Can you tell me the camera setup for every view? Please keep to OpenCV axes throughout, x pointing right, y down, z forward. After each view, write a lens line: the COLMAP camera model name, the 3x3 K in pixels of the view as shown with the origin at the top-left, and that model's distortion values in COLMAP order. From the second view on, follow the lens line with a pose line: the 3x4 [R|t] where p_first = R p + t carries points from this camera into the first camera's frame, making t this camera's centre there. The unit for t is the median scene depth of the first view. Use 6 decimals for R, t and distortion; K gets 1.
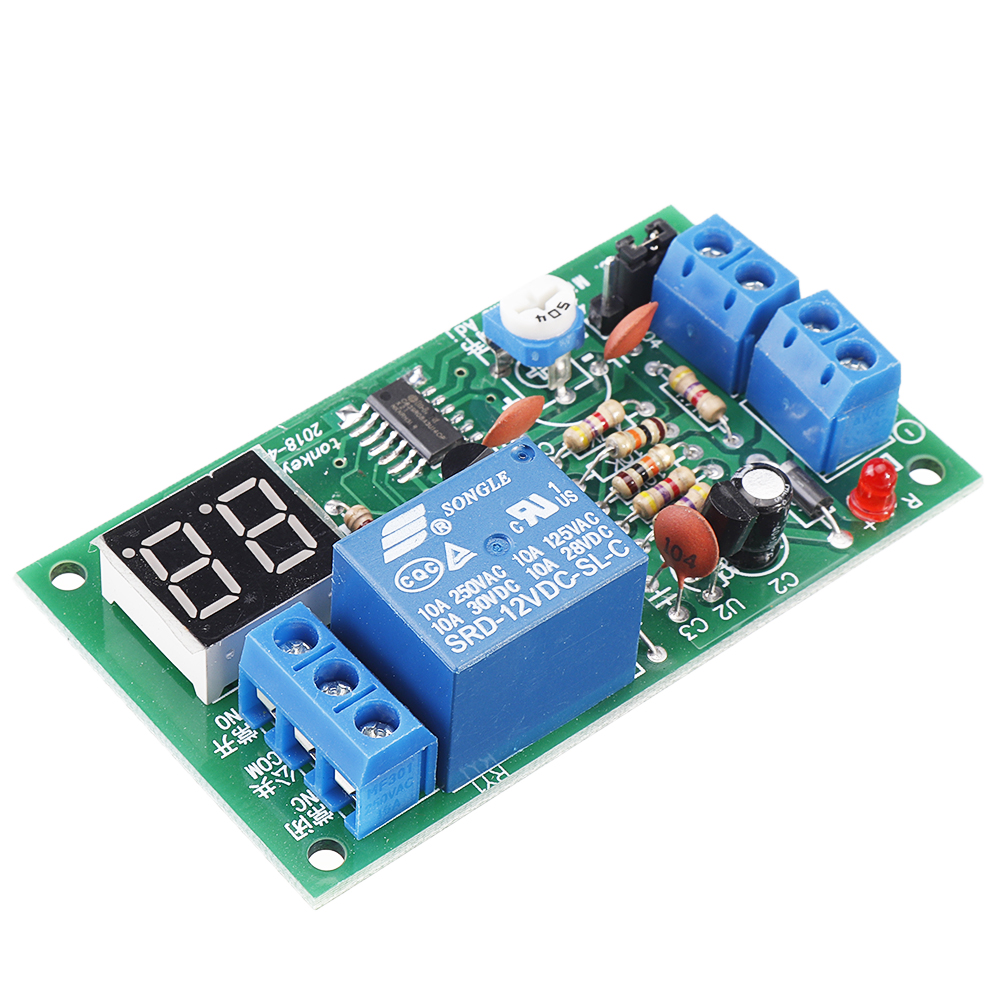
lens RADIAL K [[3971.5, 0, 500.0], [0, 3971.5, 500.0], [0, 0, 1]] dist [-0.199889, 7.474207]
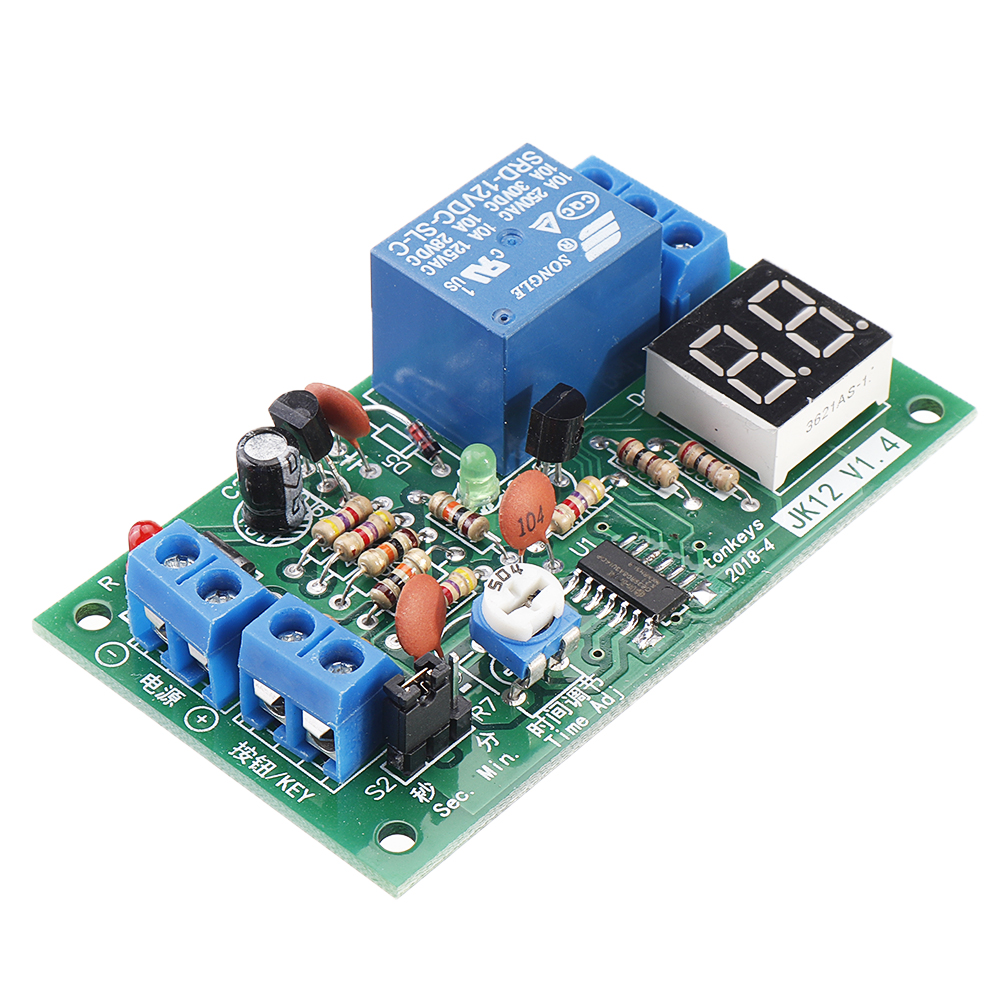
lens RADIAL K [[3971.5, 0, 500.0], [0, 3971.5, 500.0], [0, 0, 1]] dist [-0.199889, 7.474207]
pose [[-0.988467, 0.061481, -0.138397, 0.153424], [-0.143383, -0.085862, 0.985936, -1.038750], [0.048733, 0.994408, 0.093687, 0.966481]]
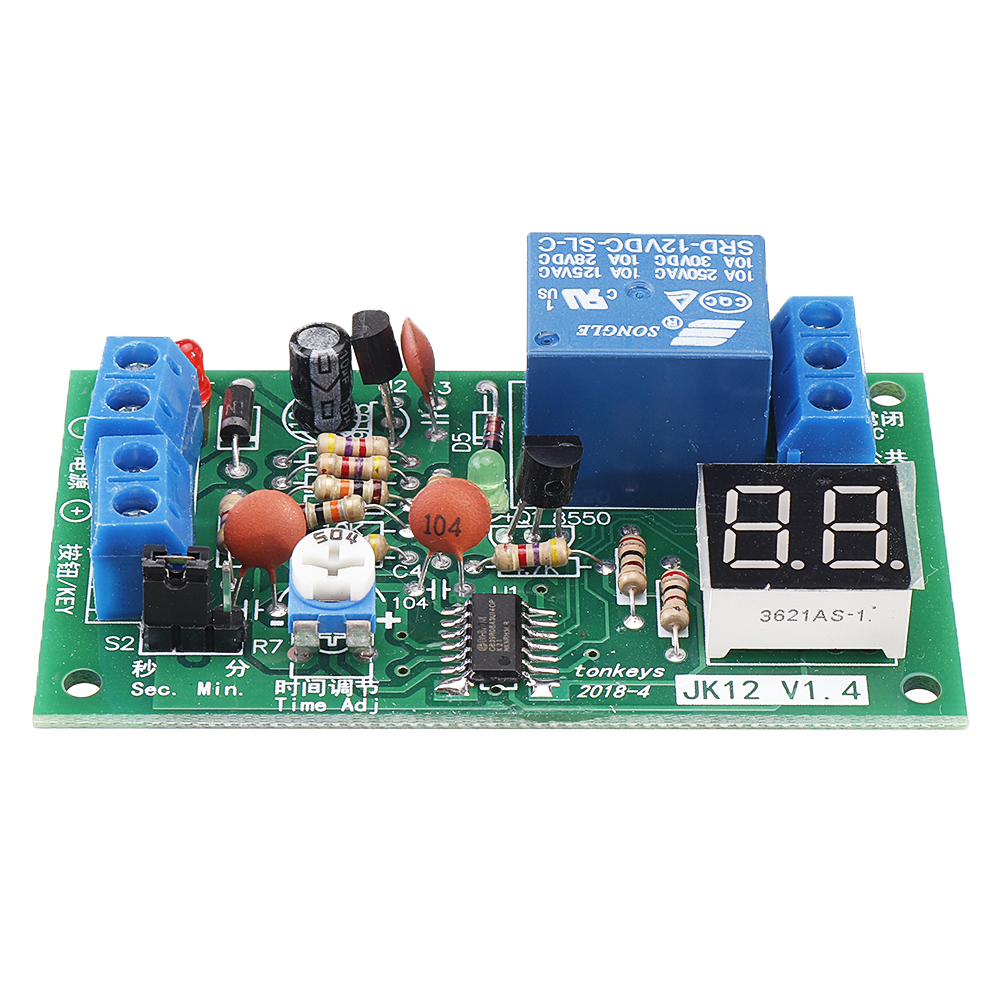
lens RADIAL K [[3971.5, 0, 500.0], [0, 3971.5, 500.0], [0, 0, 1]] dist [-0.199889, 7.474207]
pose [[-0.776990, -0.462900, 0.426627, -0.431657], [0.449388, 0.066725, 0.890841, -0.907960], [-0.440837, 0.883896, 0.156177, 0.900567]]
